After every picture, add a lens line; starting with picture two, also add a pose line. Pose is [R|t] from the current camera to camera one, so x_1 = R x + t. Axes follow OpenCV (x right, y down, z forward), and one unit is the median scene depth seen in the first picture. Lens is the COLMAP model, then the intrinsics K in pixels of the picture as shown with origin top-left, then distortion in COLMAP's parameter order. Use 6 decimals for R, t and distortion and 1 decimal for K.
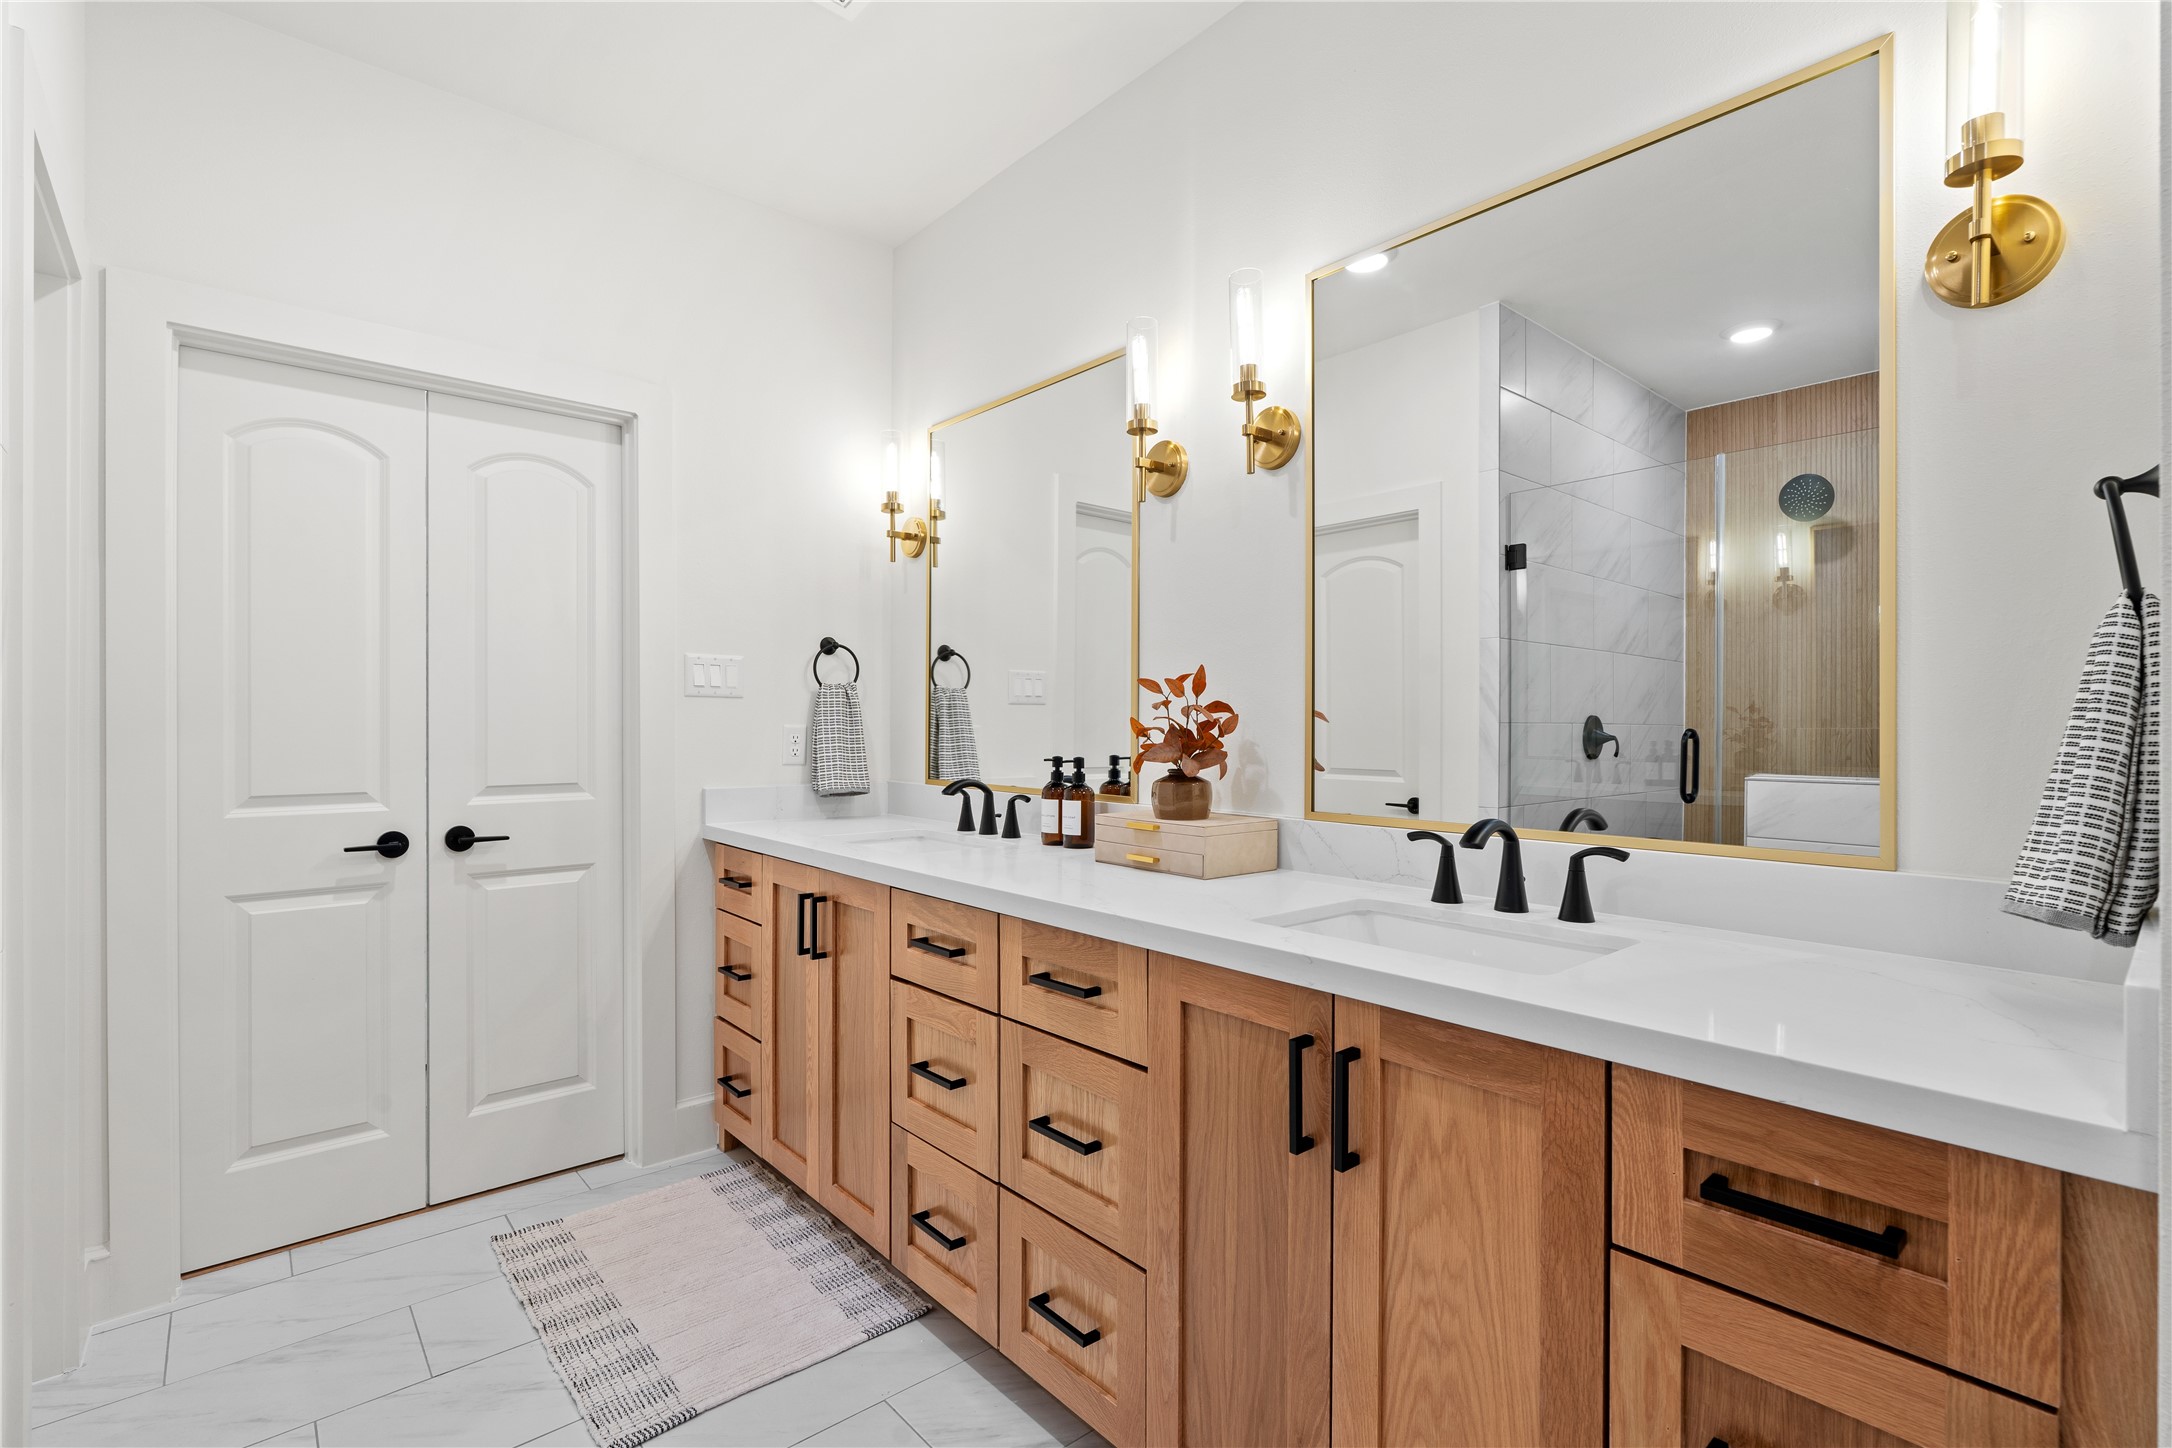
lens RADIAL K [[983.6, 0, 1089.9], [0, 983.6, 726.5], [0, 0, 1]] dist [-0.007843, 0.002166]
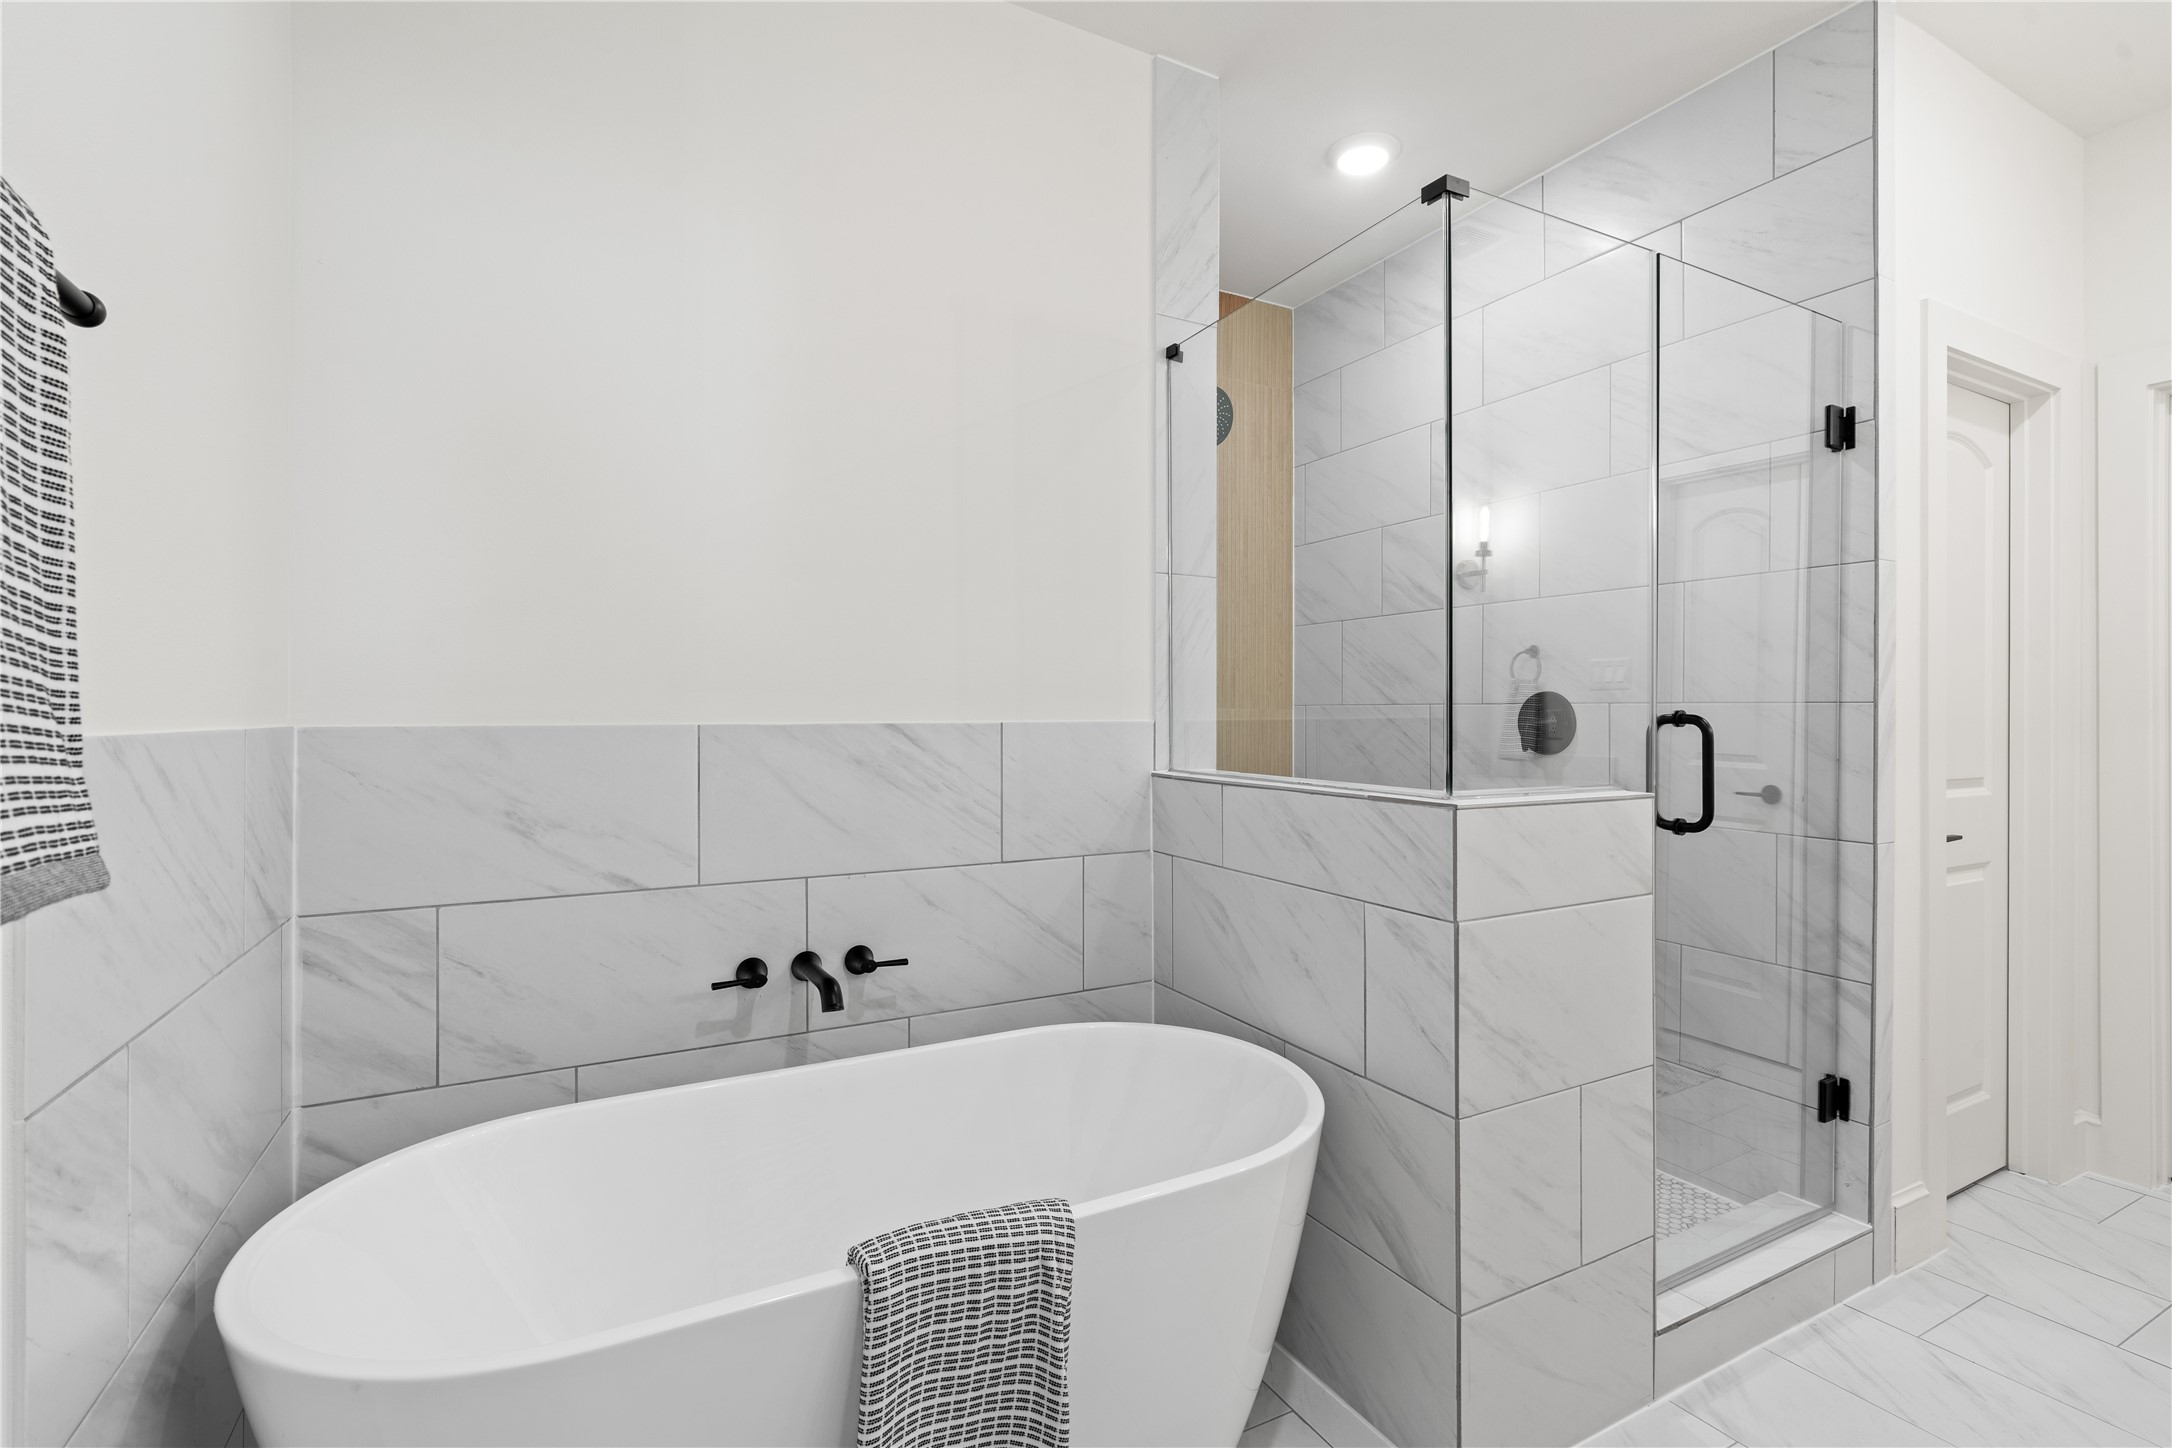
lens RADIAL K [[983.6, 0, 1086.9], [0, 983.6, 718.0], [0, 0, 1]] dist [-0.007843, 0.002166]
pose [[-0.229224, 0.002723, -0.973370, 0.552875], [-0.000932, 0.999995, 0.003016, -0.000570], [0.973373, 0.001598, -0.229221, -0.010919]]
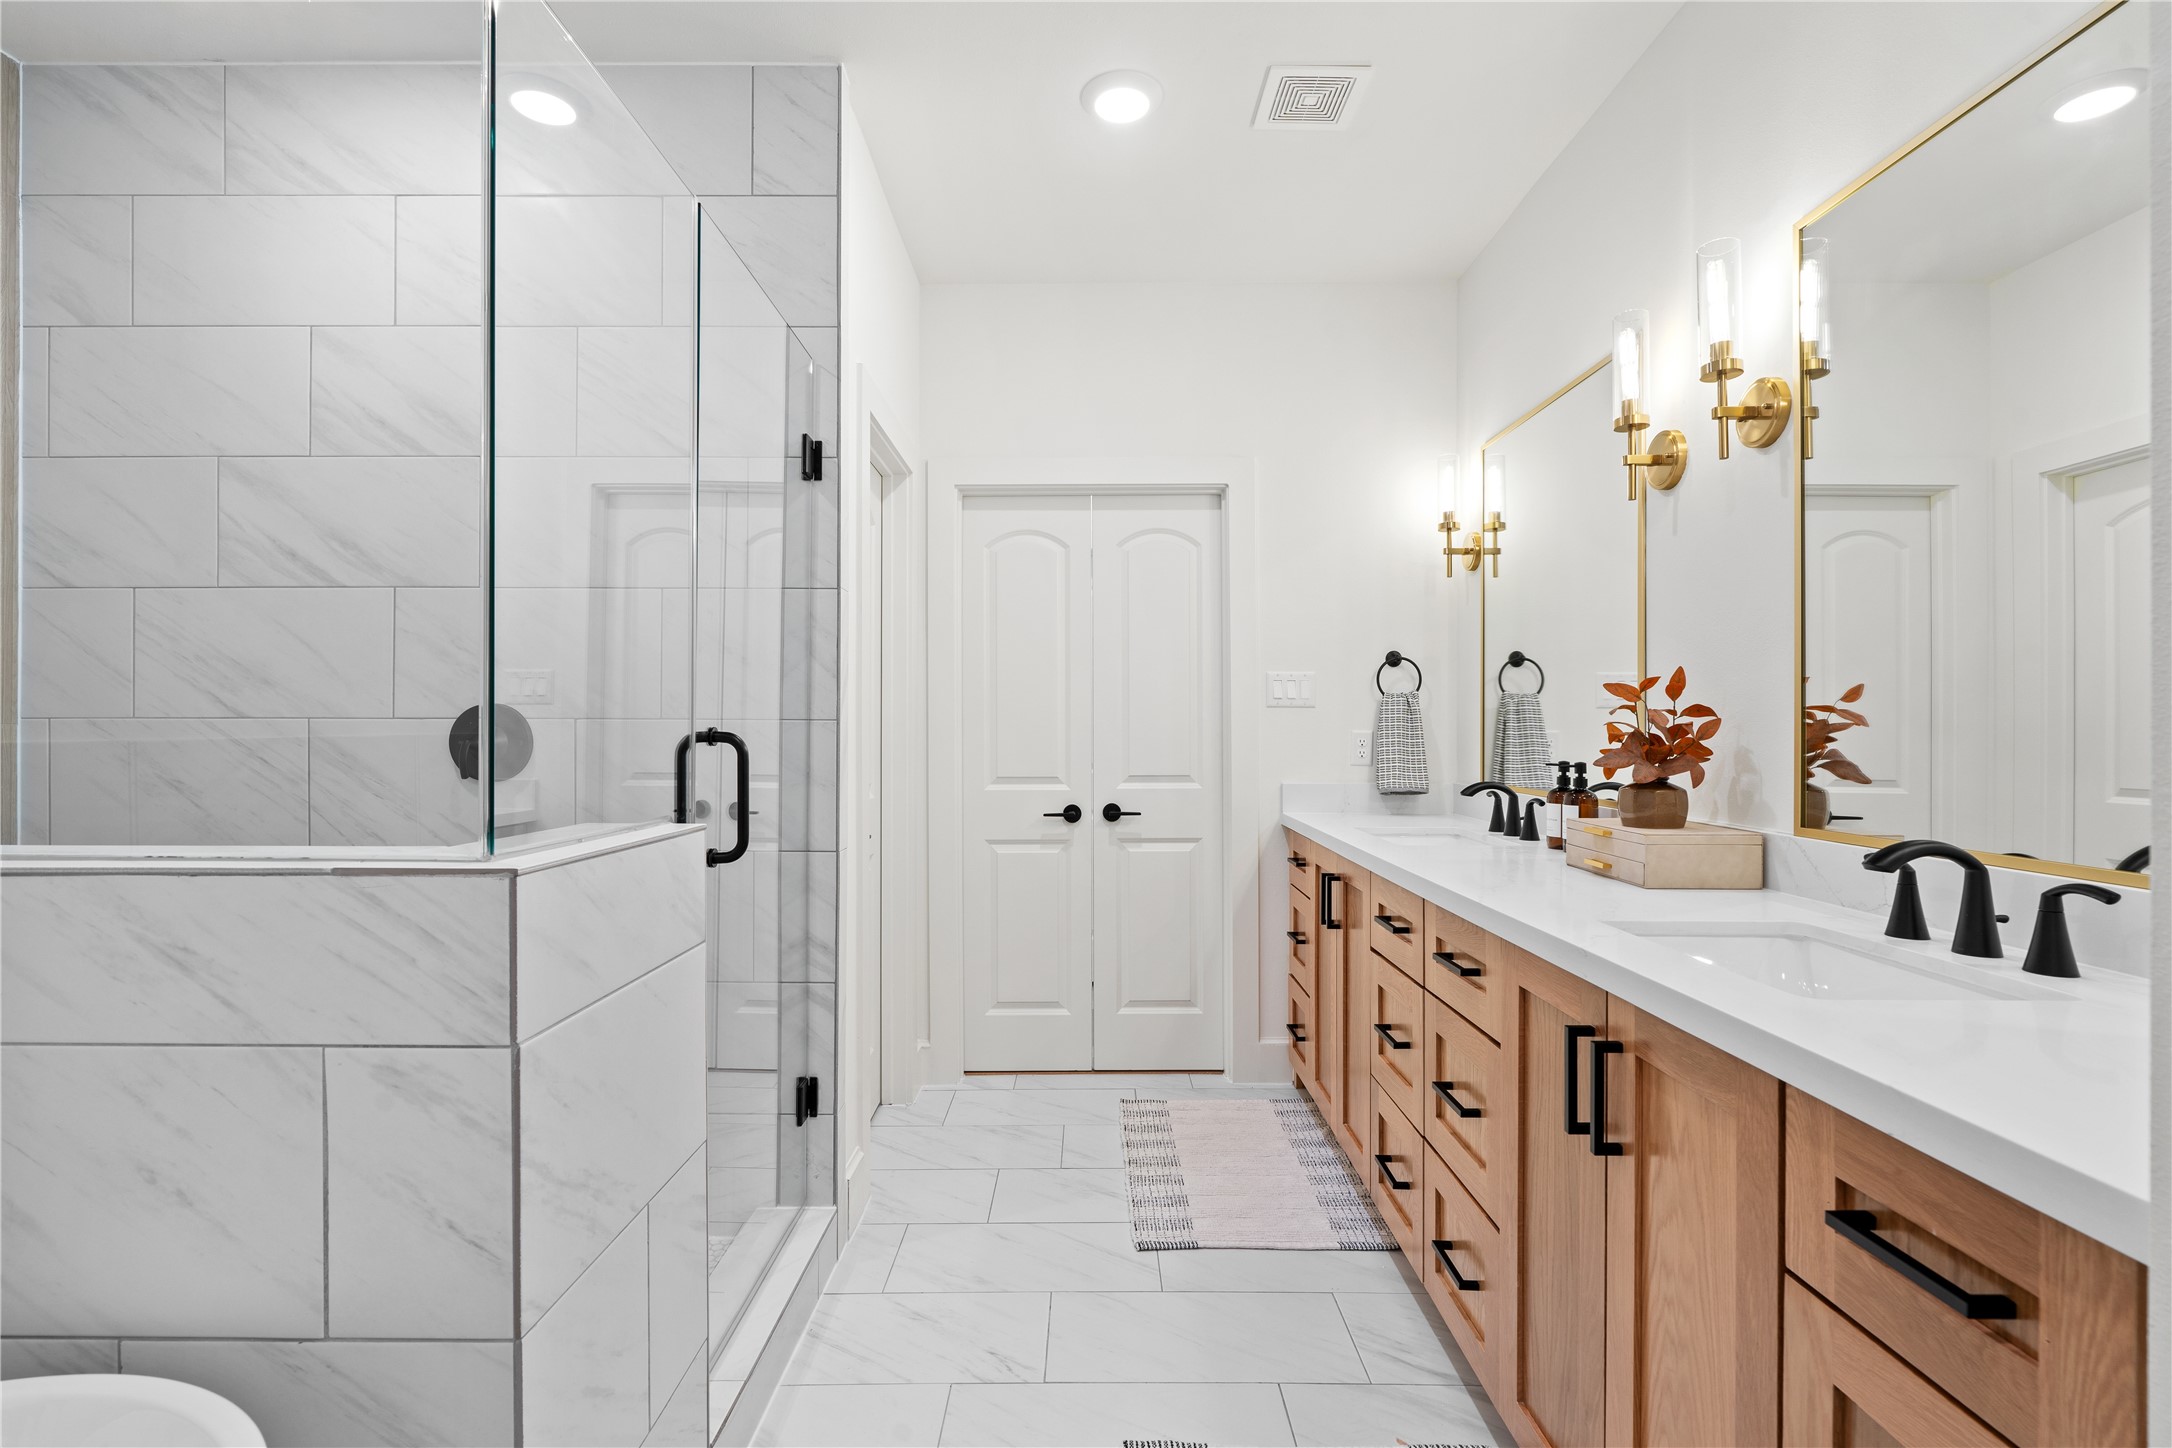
lens RADIAL K [[983.6, 0, 1091.1], [0, 983.6, 728.5], [0, 0, 1]] dist [-0.007843, 0.002166]
pose [[0.751322, -0.003399, -0.659927, 0.317056], [0.002029, 0.999994, -0.002840, -0.001346], [0.659932, 0.000795, 0.751325, -0.086286]]
